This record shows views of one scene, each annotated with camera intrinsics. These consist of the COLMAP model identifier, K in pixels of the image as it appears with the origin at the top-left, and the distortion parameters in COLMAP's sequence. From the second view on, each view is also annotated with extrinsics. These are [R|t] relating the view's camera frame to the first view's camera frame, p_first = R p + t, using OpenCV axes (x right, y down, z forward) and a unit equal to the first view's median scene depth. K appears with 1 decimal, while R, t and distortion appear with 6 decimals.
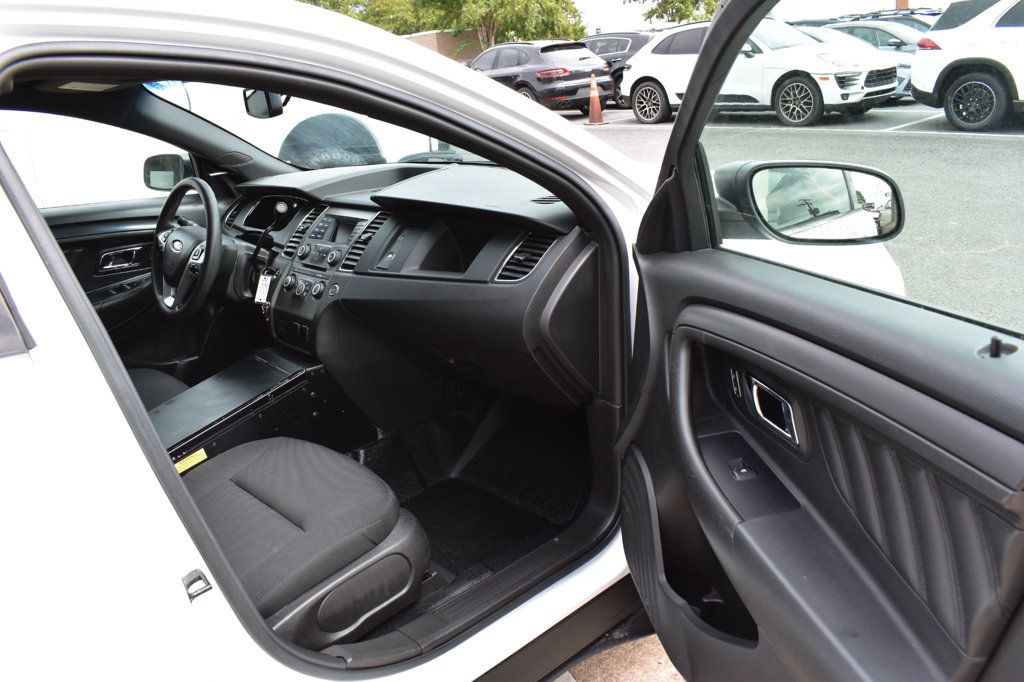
lens RADIAL K [[796.1, 0, 512.0], [0, 796.1, 341.0], [0, 0, 1]] dist [-0.099088, 0.011363]
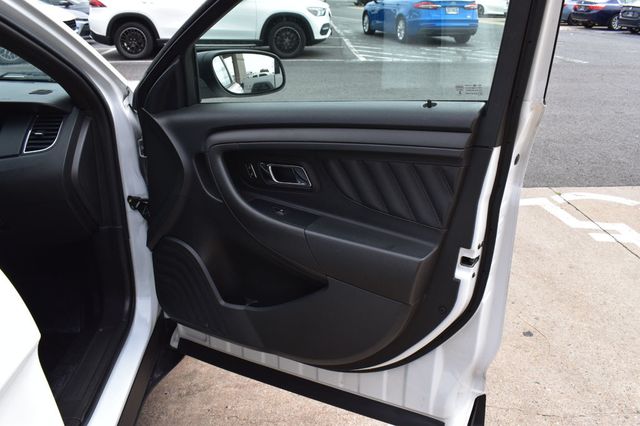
lens RADIAL K [[561.7, 0, 320.0], [0, 561.7, 213.0], [0, 0, 1]] dist [-0.081351, -0.003306]
pose [[0.630131, -0.208761, 0.747900, -0.322494], [0.213837, 0.972592, 0.091314, 0.034015], [-0.746464, 0.102389, 0.657501, 0.029955]]
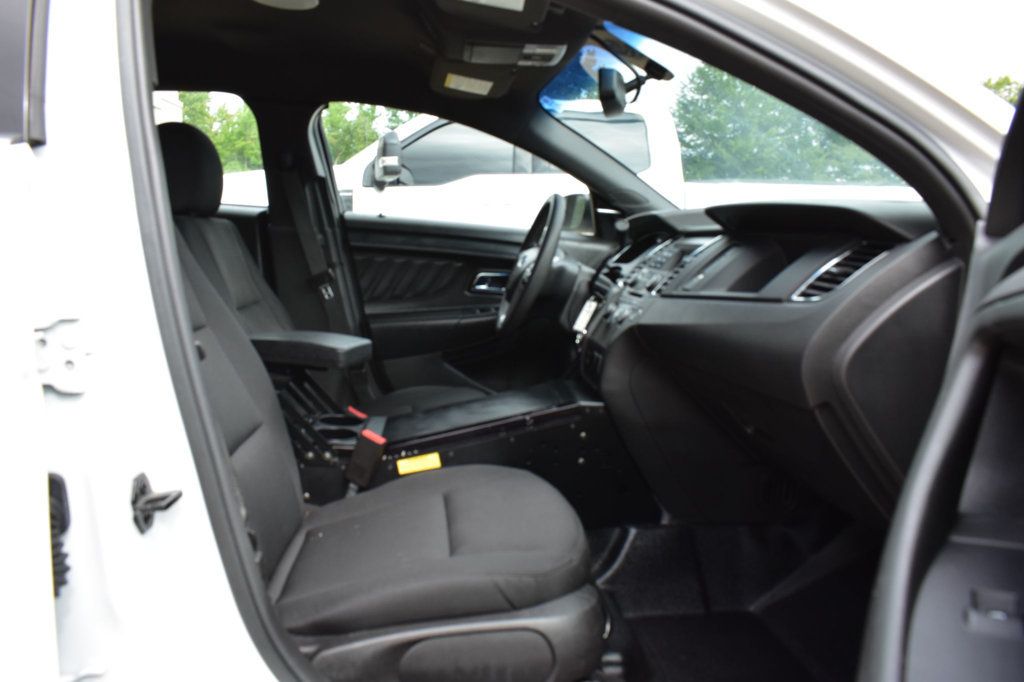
lens RADIAL K [[796.1, 0, 512.0], [0, 796.1, 341.0], [0, 0, 1]] dist [-0.099088, 0.011363]
pose [[0.767180, 0.148596, -0.623983, 0.170248], [-0.268722, 0.957769, -0.102307, 0.070539], [0.582429, 0.246165, 0.774712, 0.273119]]
